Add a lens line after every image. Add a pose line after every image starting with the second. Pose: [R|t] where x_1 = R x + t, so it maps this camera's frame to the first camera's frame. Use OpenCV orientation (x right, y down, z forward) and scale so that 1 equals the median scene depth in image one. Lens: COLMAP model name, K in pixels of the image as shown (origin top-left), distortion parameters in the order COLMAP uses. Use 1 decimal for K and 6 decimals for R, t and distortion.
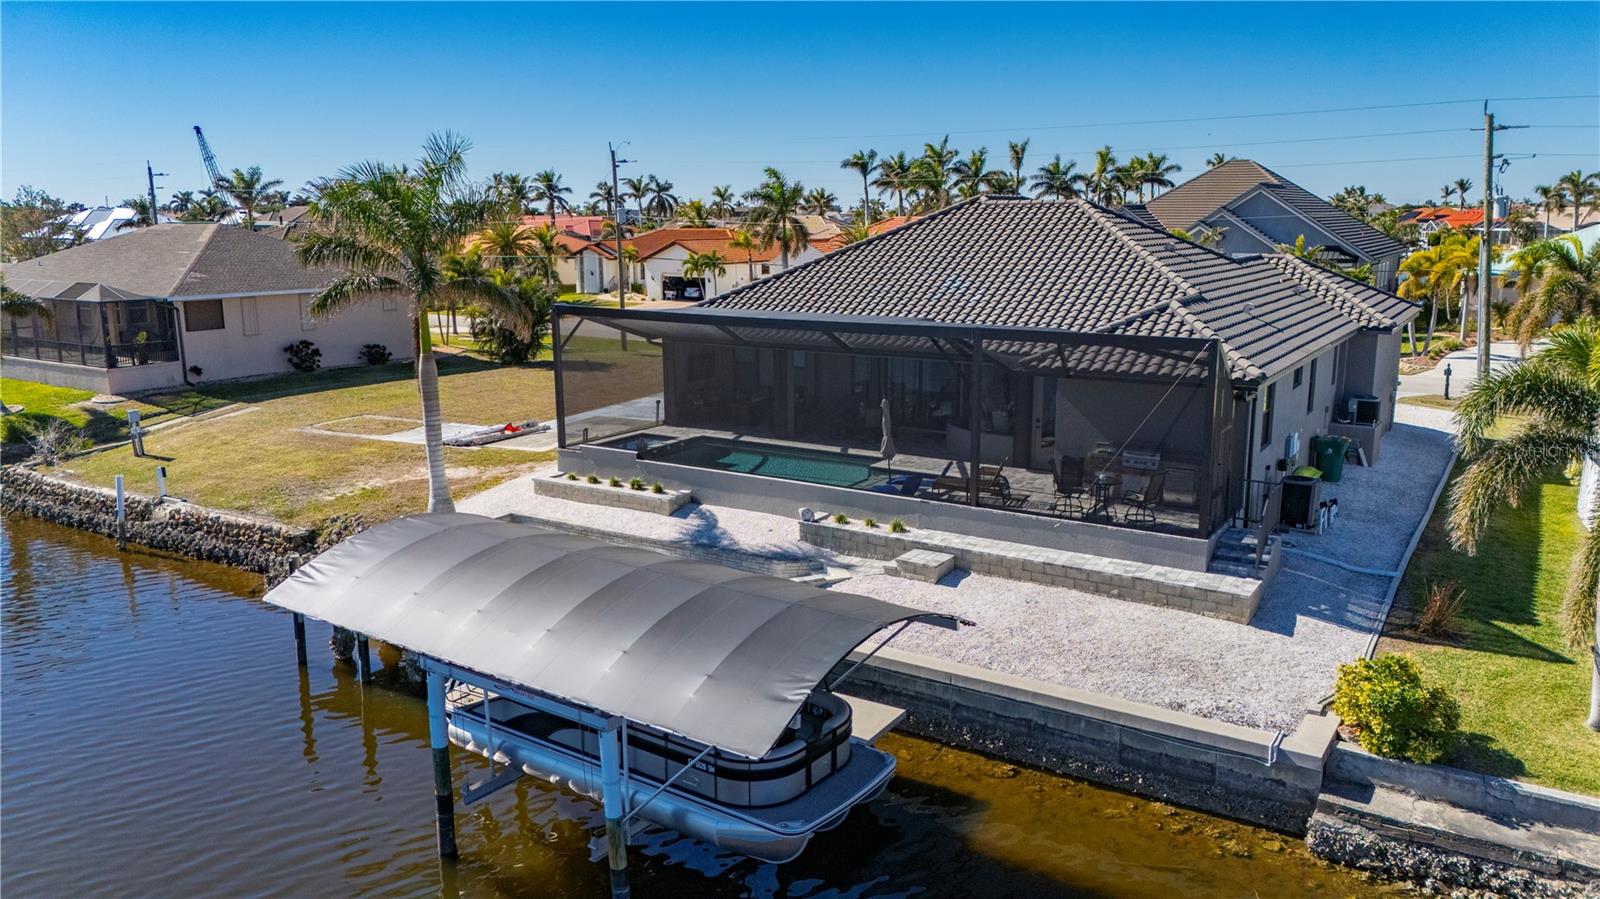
lens RADIAL K [[1166.9, 0, 794.9], [0, 1166.9, 450.9], [0, 0, 1]] dist [0.105684, -0.113716]
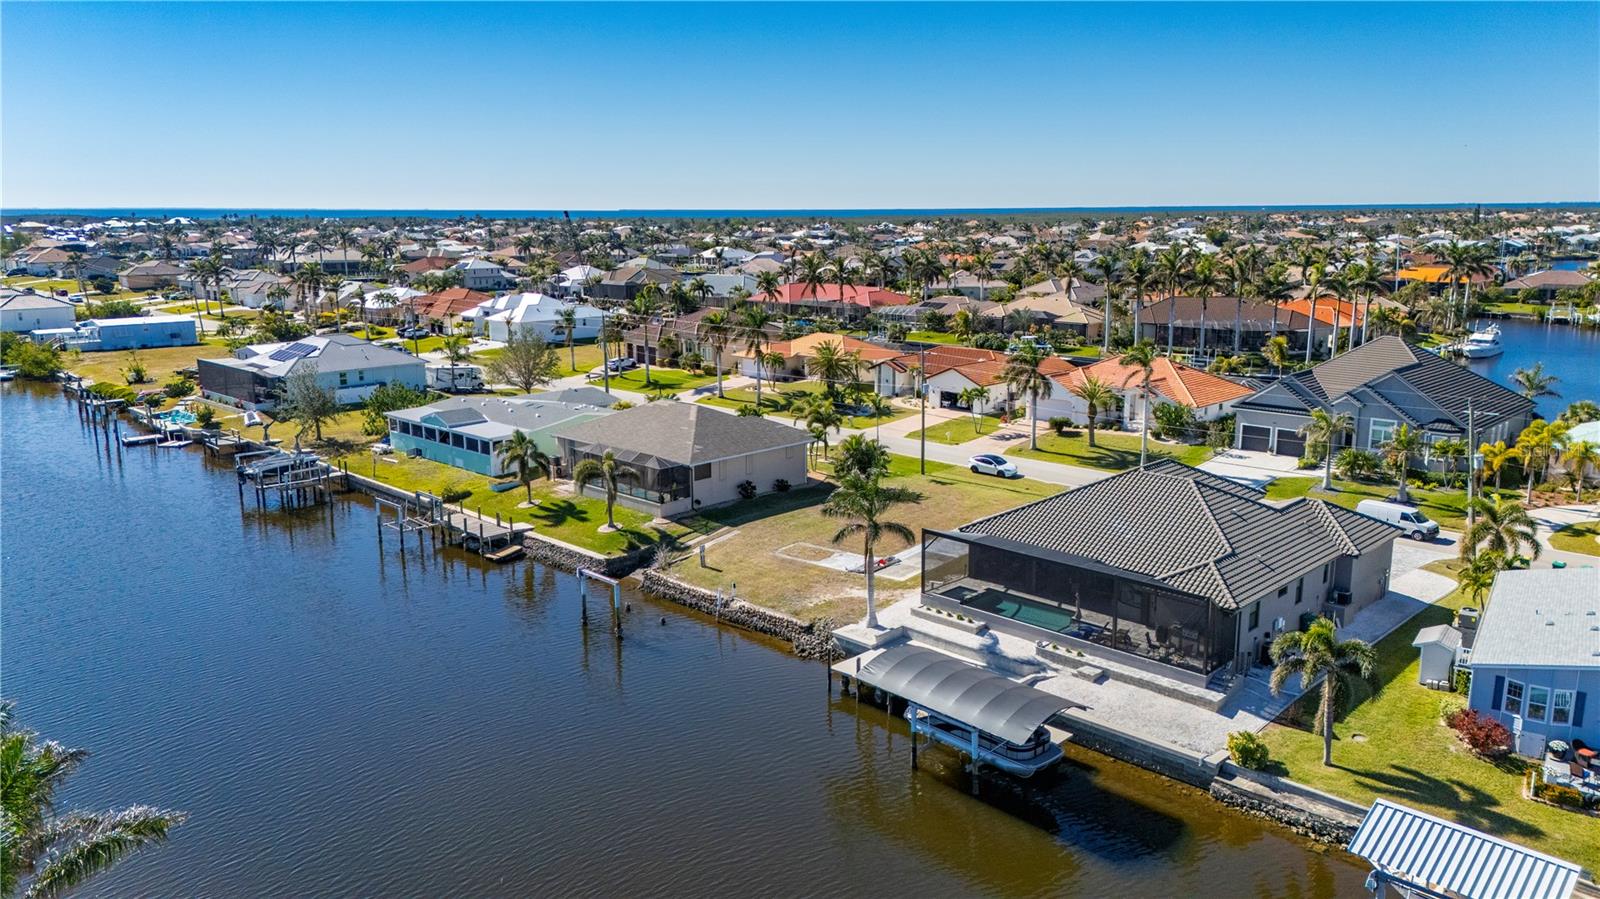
lens RADIAL K [[1166.2, 0, 800.0], [0, 1166.2, 449.5], [0, 0, 1]] dist [0.099363, -0.117622]
pose [[0.979334, 0.043376, -0.197543, -0.012735], [-0.042322, 0.999058, 0.009558, -0.362495], [0.197771, -0.001000, 0.980248, -1.491043]]
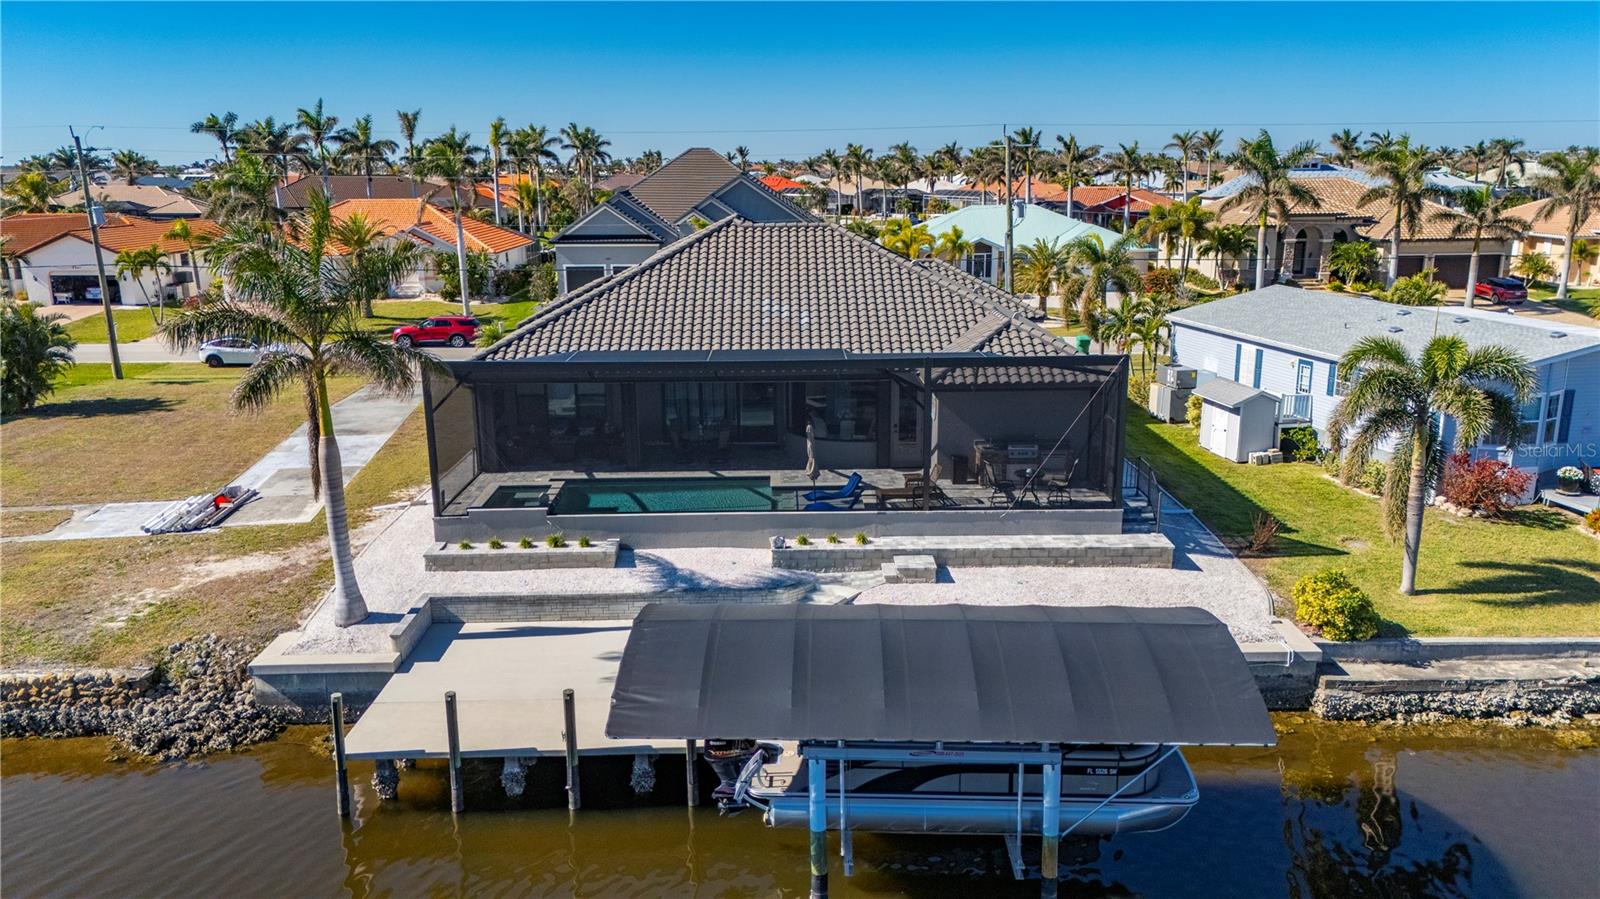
lens RADIAL K [[1181.0, 0, 797.3], [0, 1181.0, 441.6], [0, 0, 1]] dist [0.094381, -0.097059]
pose [[0.834331, -0.129360, 0.535871, -0.600630], [0.114827, 0.991537, 0.060576, -0.111050], [-0.539172, 0.010993, 0.842124, 0.088056]]
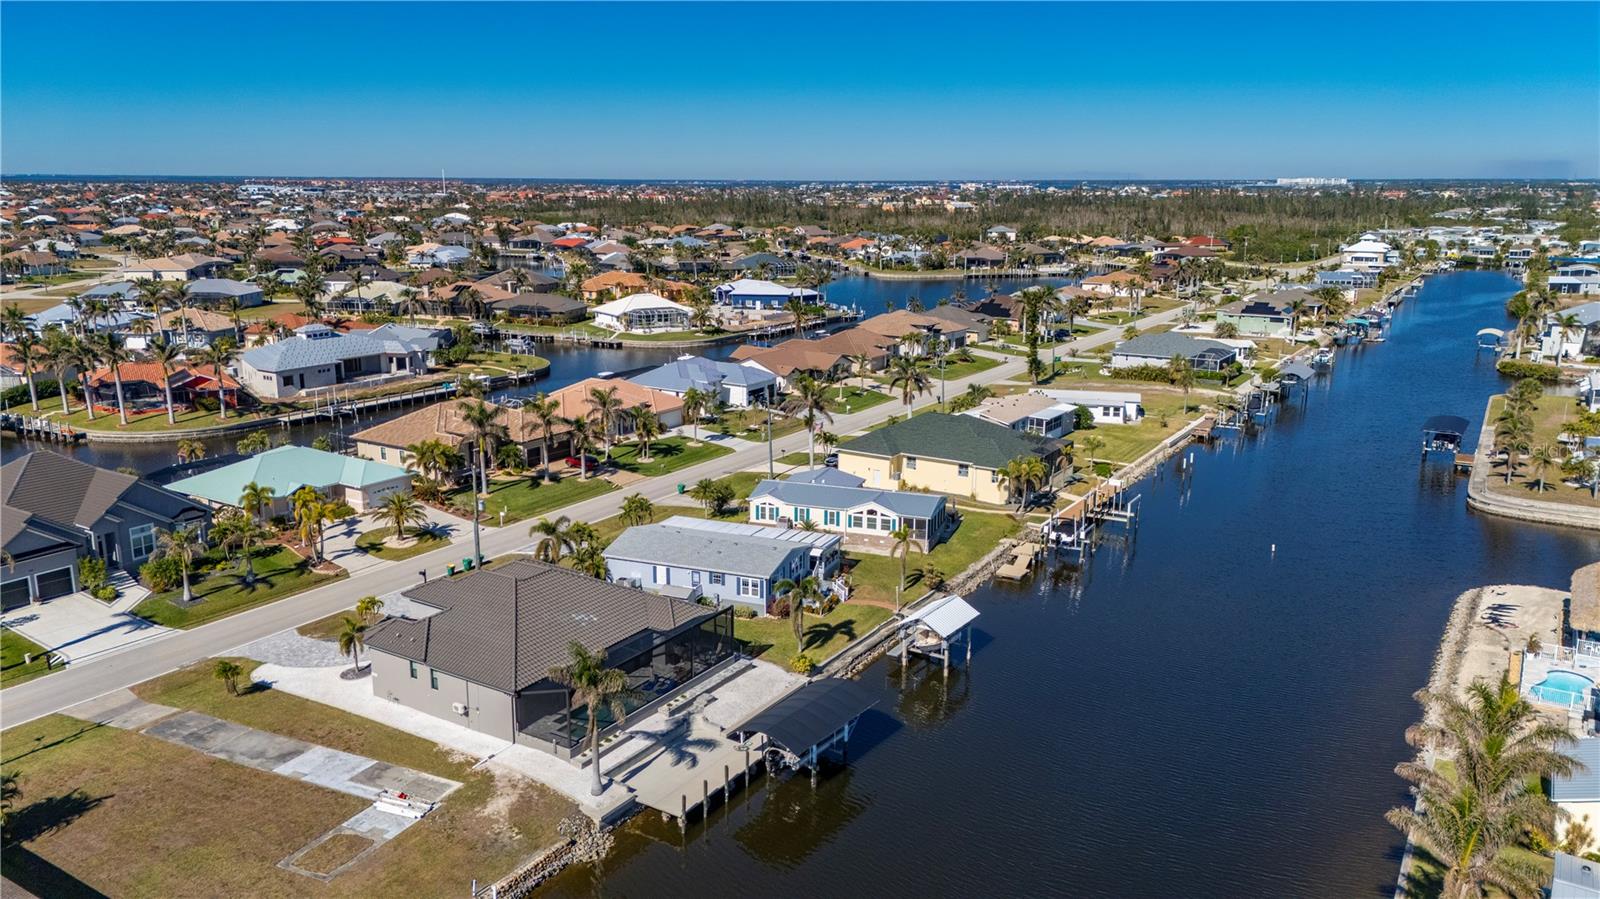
lens RADIAL K [[1181.0, 0, 797.3], [0, 1181.0, 441.6], [0, 0, 1]] dist [0.094381, -0.097059]
pose [[0.003184, -0.220859, 0.975300, -3.046743], [0.195916, 0.956542, 0.215972, -1.292264], [-0.980615, 0.190390, 0.046316, 0.462841]]
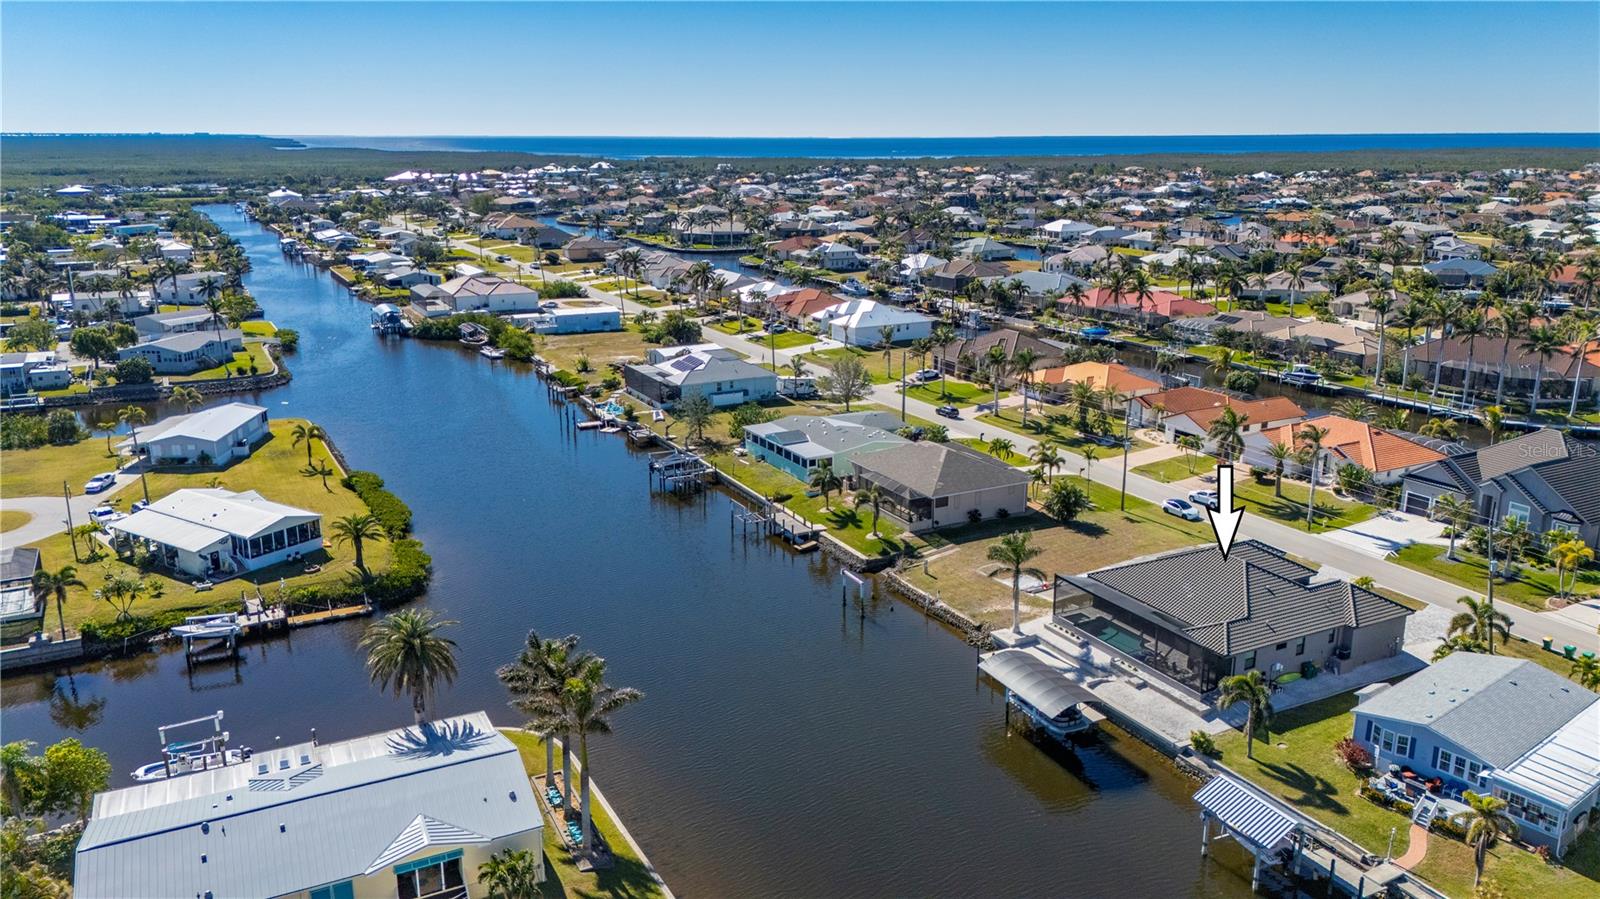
lens RADIAL K [[1166.9, 0, 794.9], [0, 1166.9, 450.9], [0, 0, 1]] dist [0.105684, -0.113716]
pose [[0.868941, 0.131093, -0.477237, 0.897409], [-0.098916, 0.990828, 0.092067, -0.906030], [0.484929, -0.032794, 0.873938, -2.910930]]
